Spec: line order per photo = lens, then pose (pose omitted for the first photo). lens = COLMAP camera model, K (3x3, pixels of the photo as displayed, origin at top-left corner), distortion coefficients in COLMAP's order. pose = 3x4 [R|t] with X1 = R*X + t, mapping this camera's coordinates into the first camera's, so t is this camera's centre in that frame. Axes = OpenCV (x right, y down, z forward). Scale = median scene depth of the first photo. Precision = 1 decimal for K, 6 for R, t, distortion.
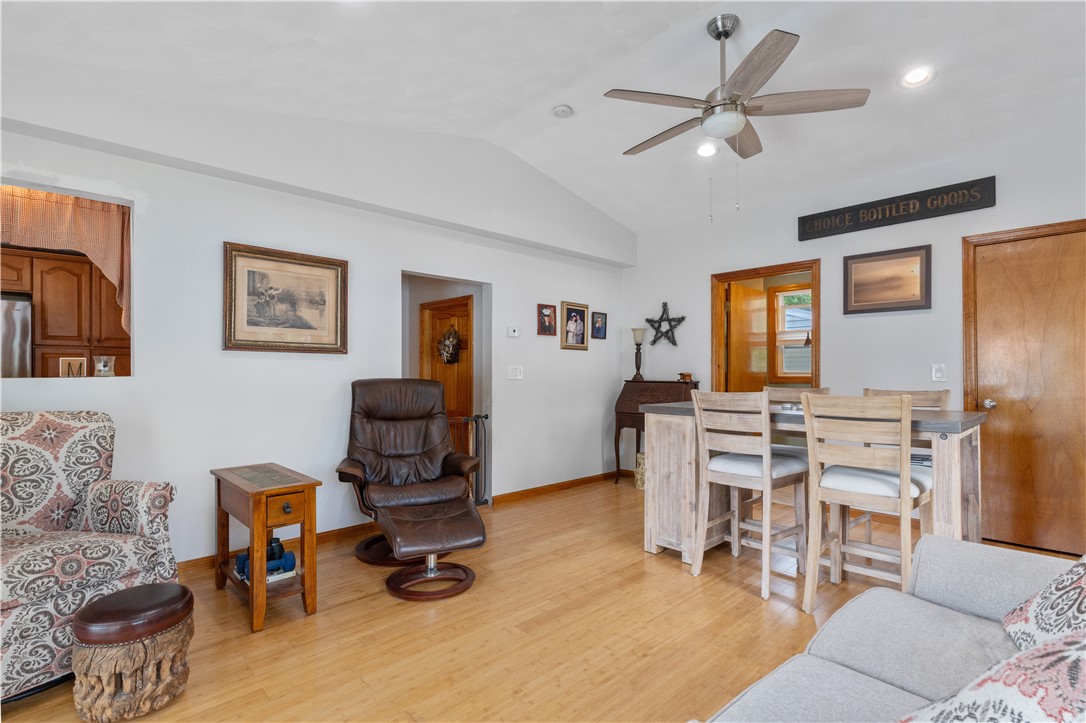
lens RADIAL K [[514.3, 0, 544.1], [0, 514.3, 377.3], [0, 0, 1]] dist [-0.001108, -0.000382]
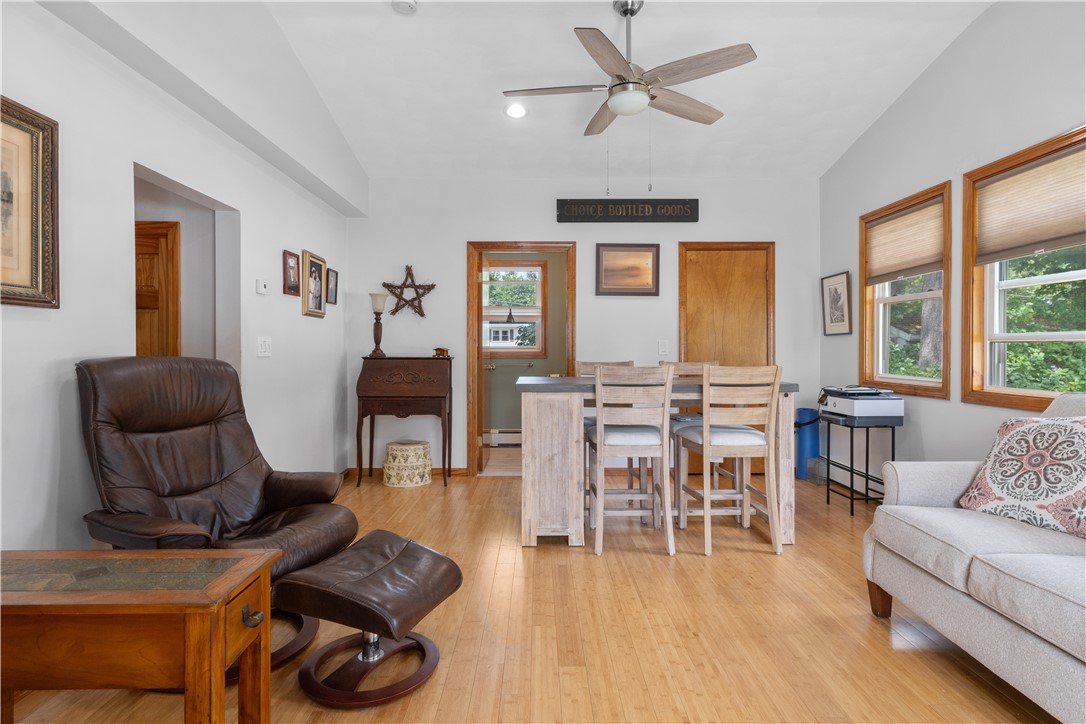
lens RADIAL K [[574.8, 0, 540.1], [0, 574.8, 357.3], [0, 0, 1]] dist [0.003633, 0.001171]
pose [[0.685407, -0.010500, 0.728085, -0.418991], [0.005690, 0.999943, 0.009065, -0.000191], [-0.728138, -0.002070, 0.685427, 0.242260]]
